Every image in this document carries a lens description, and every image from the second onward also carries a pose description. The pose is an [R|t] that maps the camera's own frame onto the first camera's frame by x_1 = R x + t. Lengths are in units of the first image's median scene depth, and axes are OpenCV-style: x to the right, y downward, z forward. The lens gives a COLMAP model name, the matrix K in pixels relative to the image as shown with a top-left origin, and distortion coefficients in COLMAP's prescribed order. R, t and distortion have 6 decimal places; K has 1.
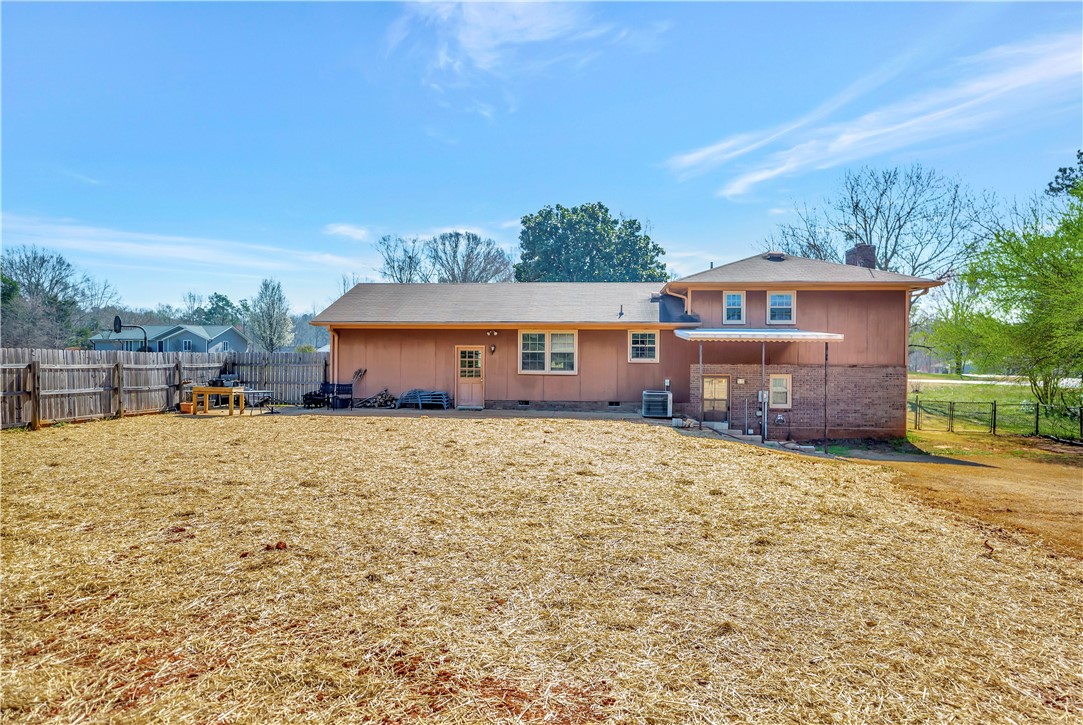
lens RADIAL K [[629.4, 0, 541.5], [0, 629.4, 362.5], [0, 0, 1]] dist [-0.004313, -0.001259]
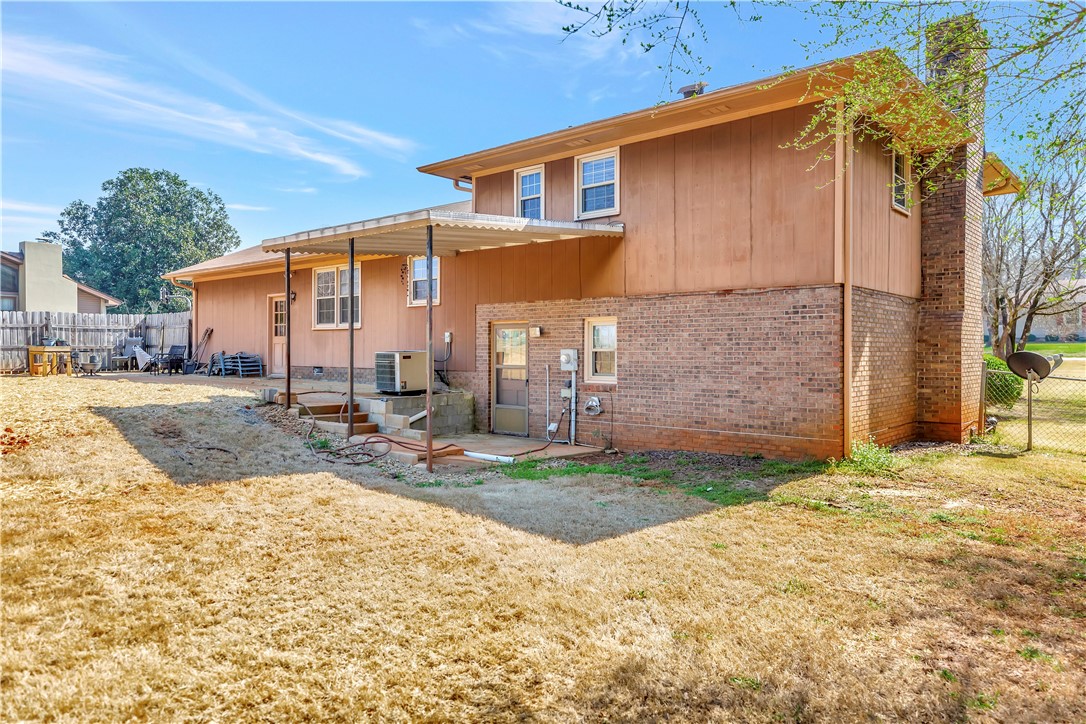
lens RADIAL K [[722.6, 0, 543.0], [0, 722.6, 362.0], [0, 0, 1]] dist [0.029475, 0.002653]
pose [[0.809399, 0.004407, -0.587243, 0.674070], [-0.000068, 0.999973, 0.007410, 0.049834], [0.587260, -0.005958, 0.809377, 0.490523]]
